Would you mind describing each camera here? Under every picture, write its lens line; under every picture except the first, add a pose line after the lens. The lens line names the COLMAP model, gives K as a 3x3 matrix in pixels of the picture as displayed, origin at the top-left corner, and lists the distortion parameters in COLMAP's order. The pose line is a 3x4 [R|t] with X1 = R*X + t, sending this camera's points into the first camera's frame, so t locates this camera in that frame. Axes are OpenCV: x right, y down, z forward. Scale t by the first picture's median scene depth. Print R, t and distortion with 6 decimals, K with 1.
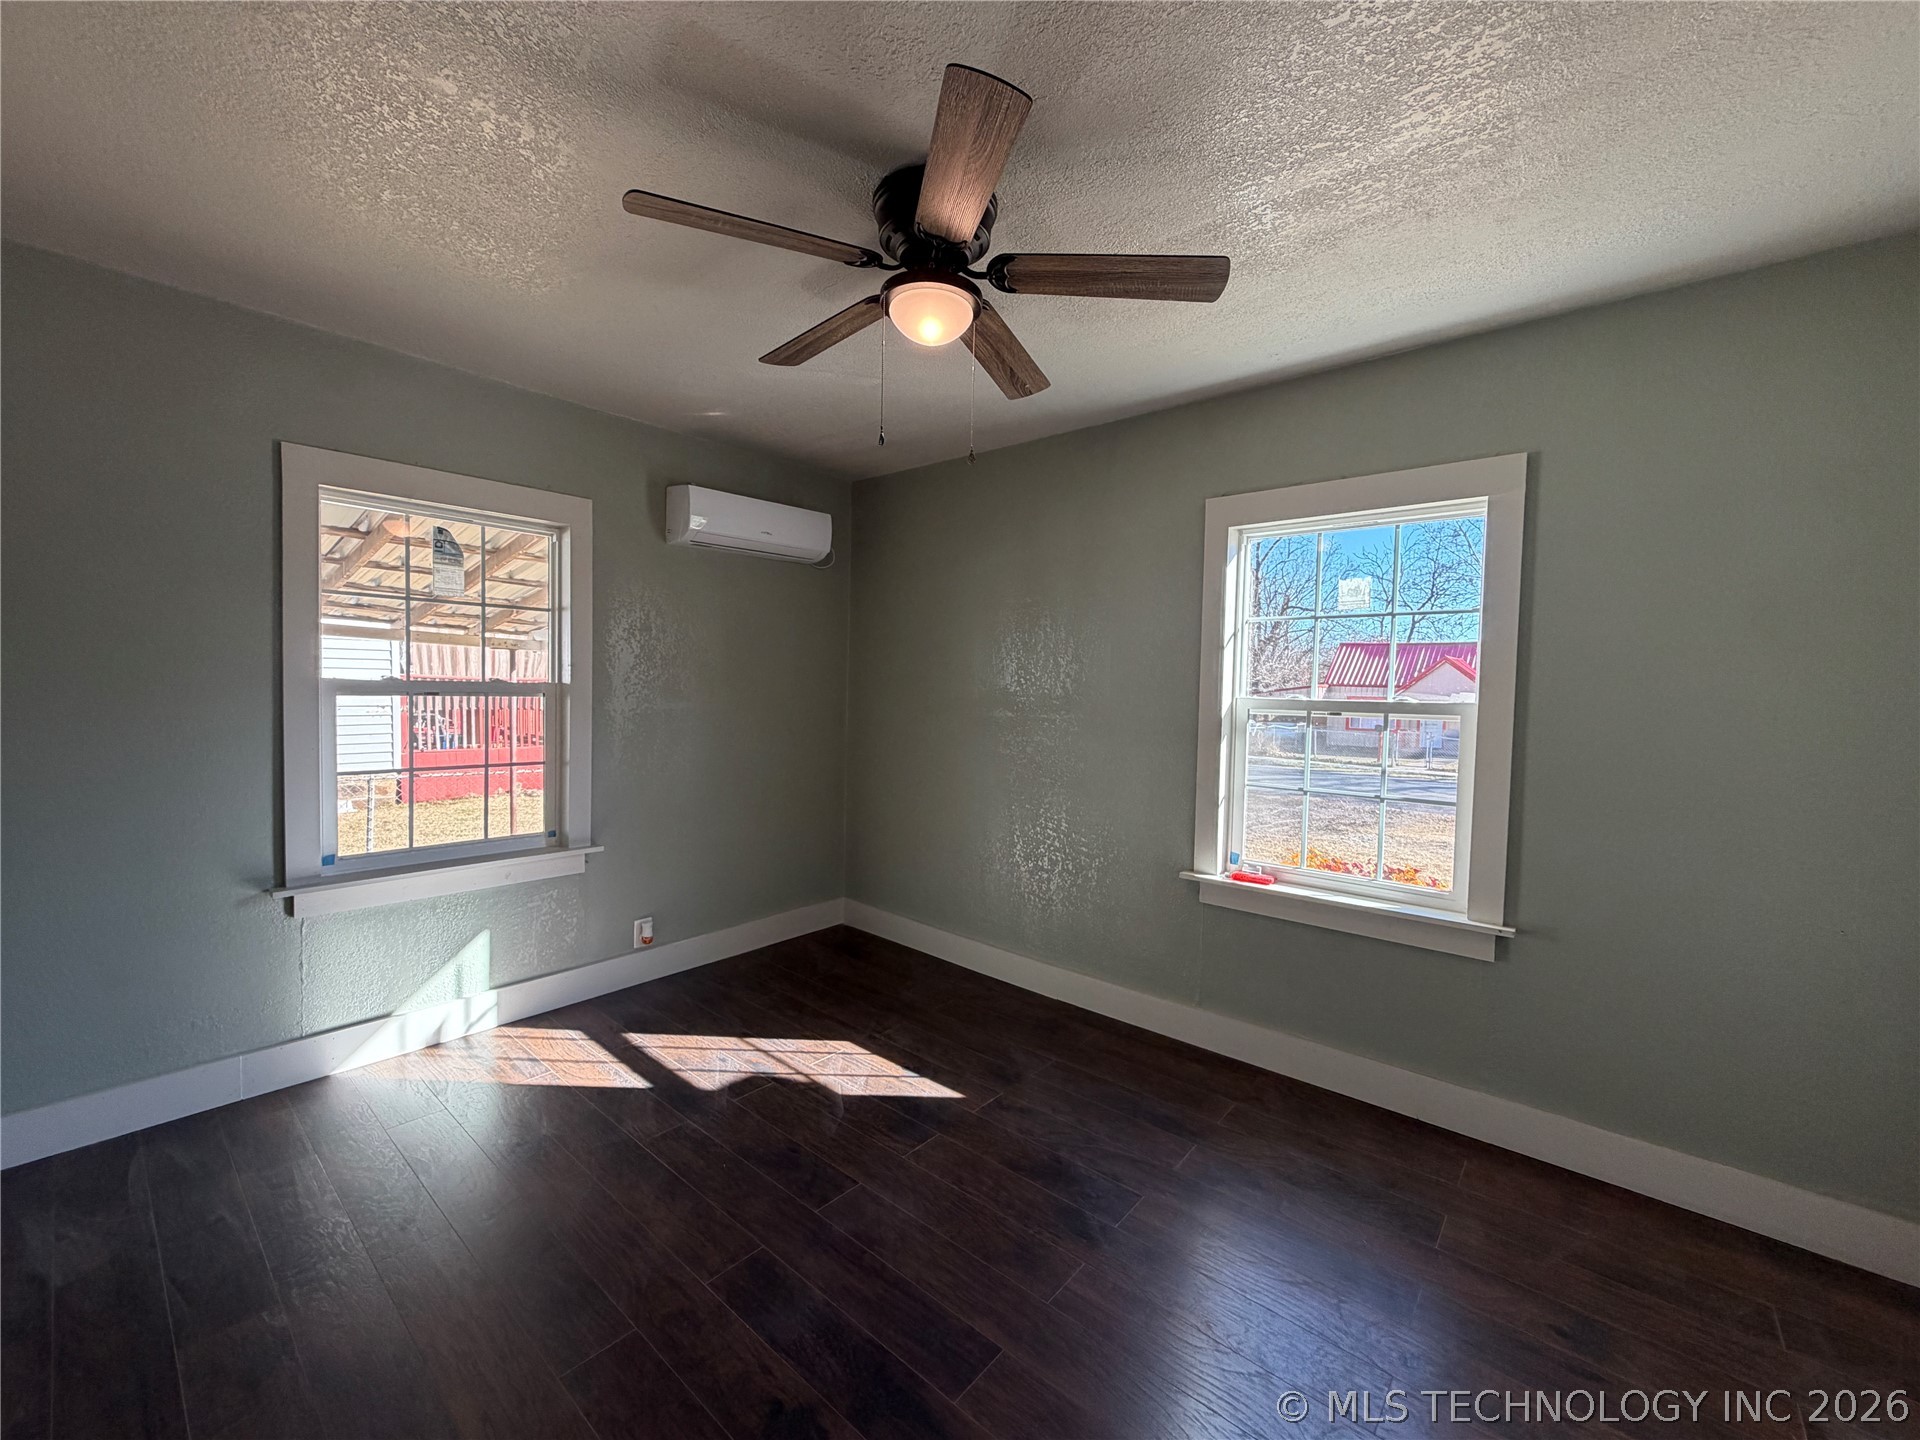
lens RADIAL K [[773.2, 0, 954.0], [0, 773.2, 717.1], [0, 0, 1]] dist [0.010908, 0.000016]
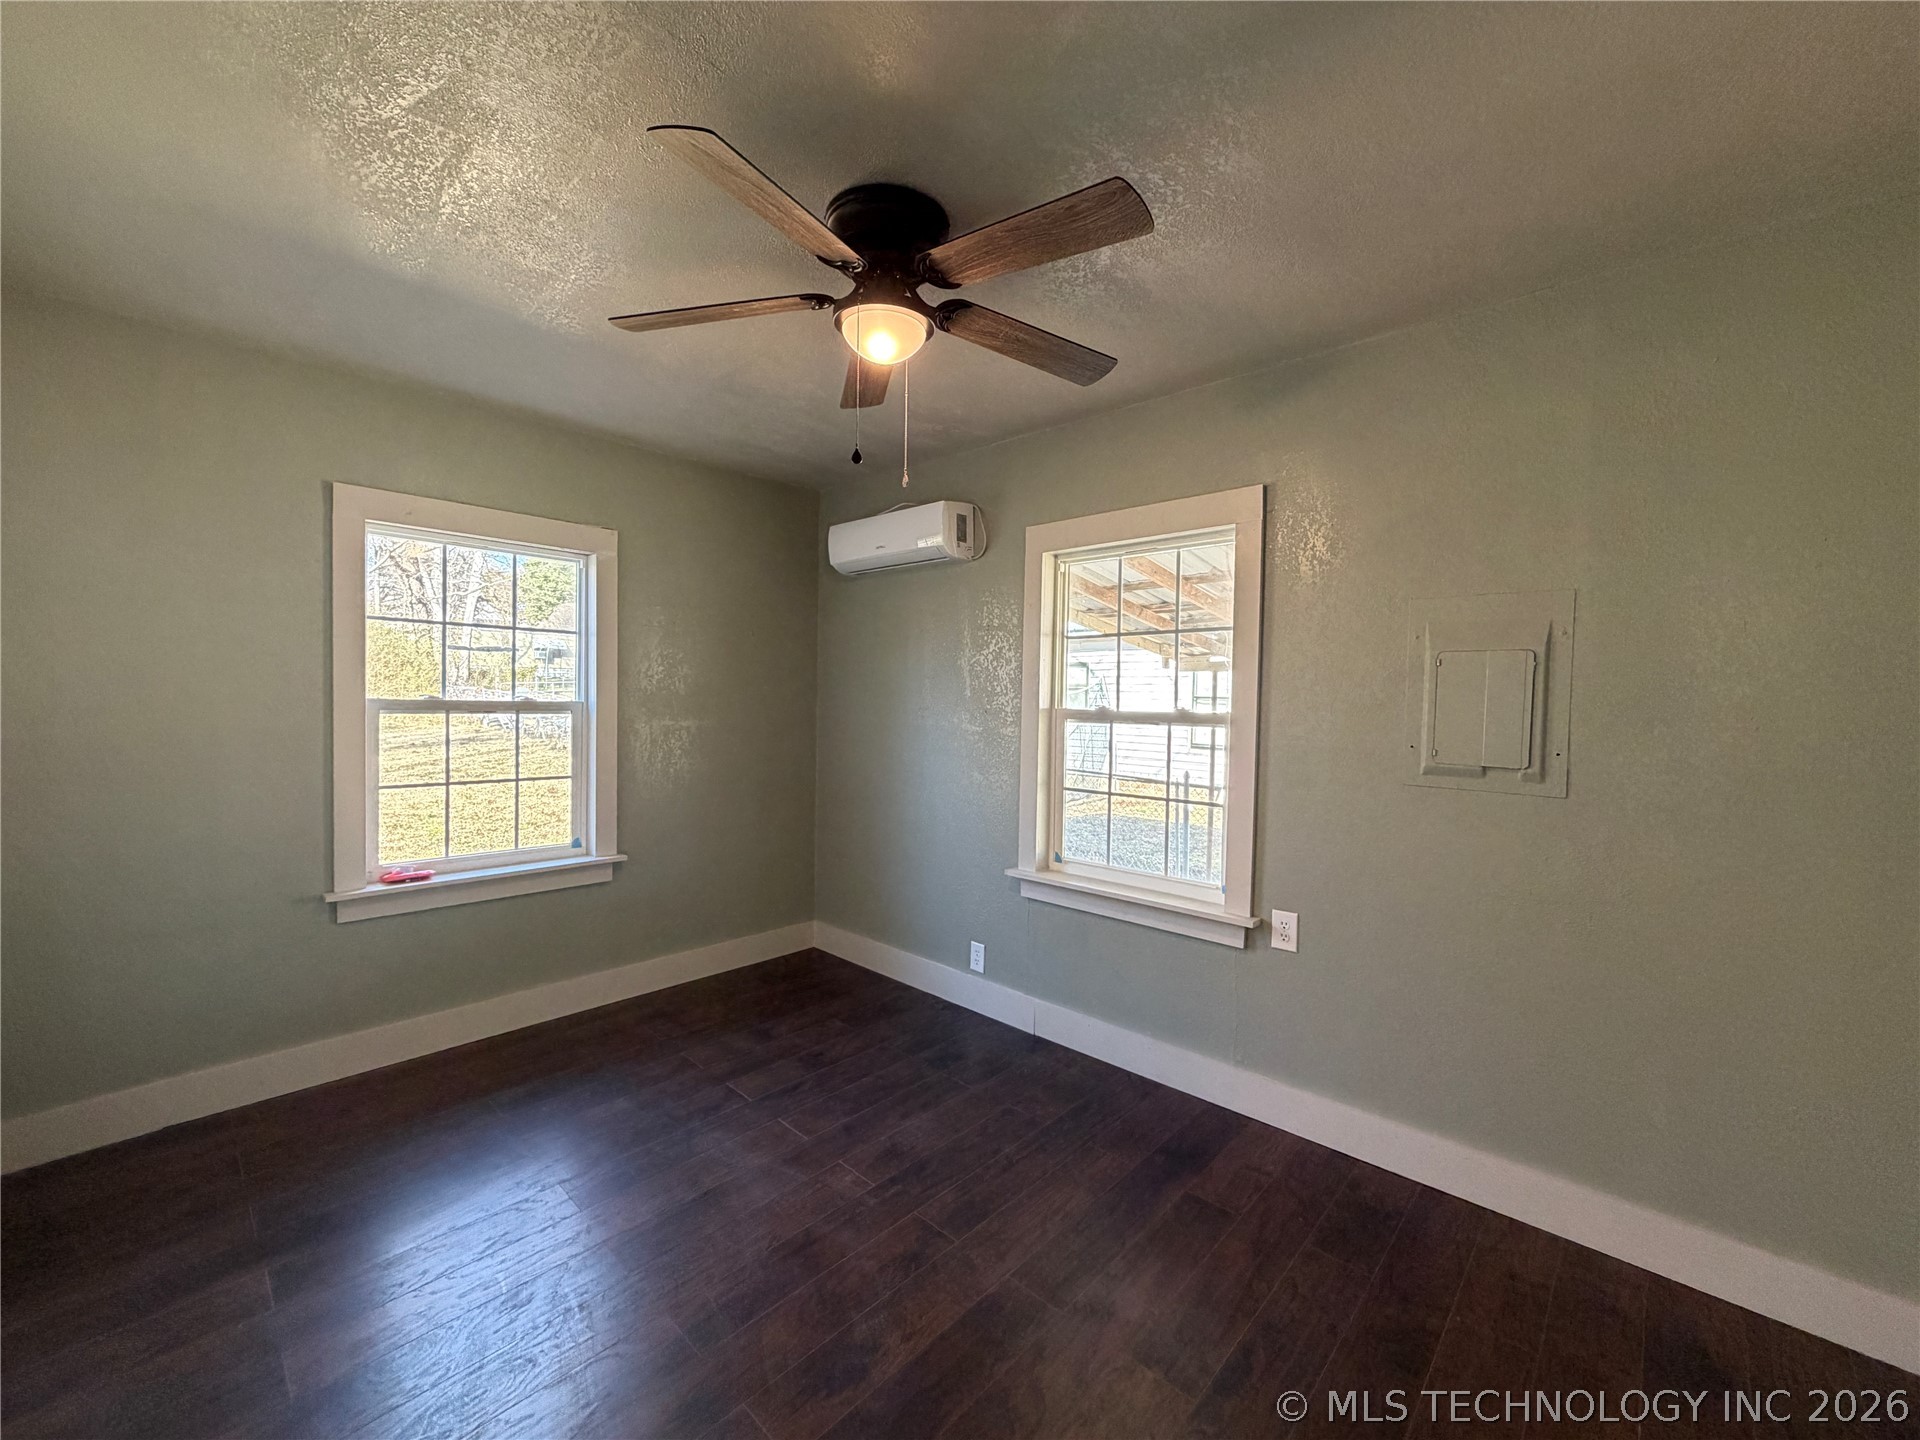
lens RADIAL K [[774.5, 0, 960.0], [0, 774.5, 720.0], [0, 0, 1]] dist [0.001698, 0.000093]
pose [[0.998365, -0.005293, -0.056921, 0.104606], [0.004330, 0.999846, -0.017028, 0.002625], [0.057002, 0.016754, 0.998233, -0.031617]]
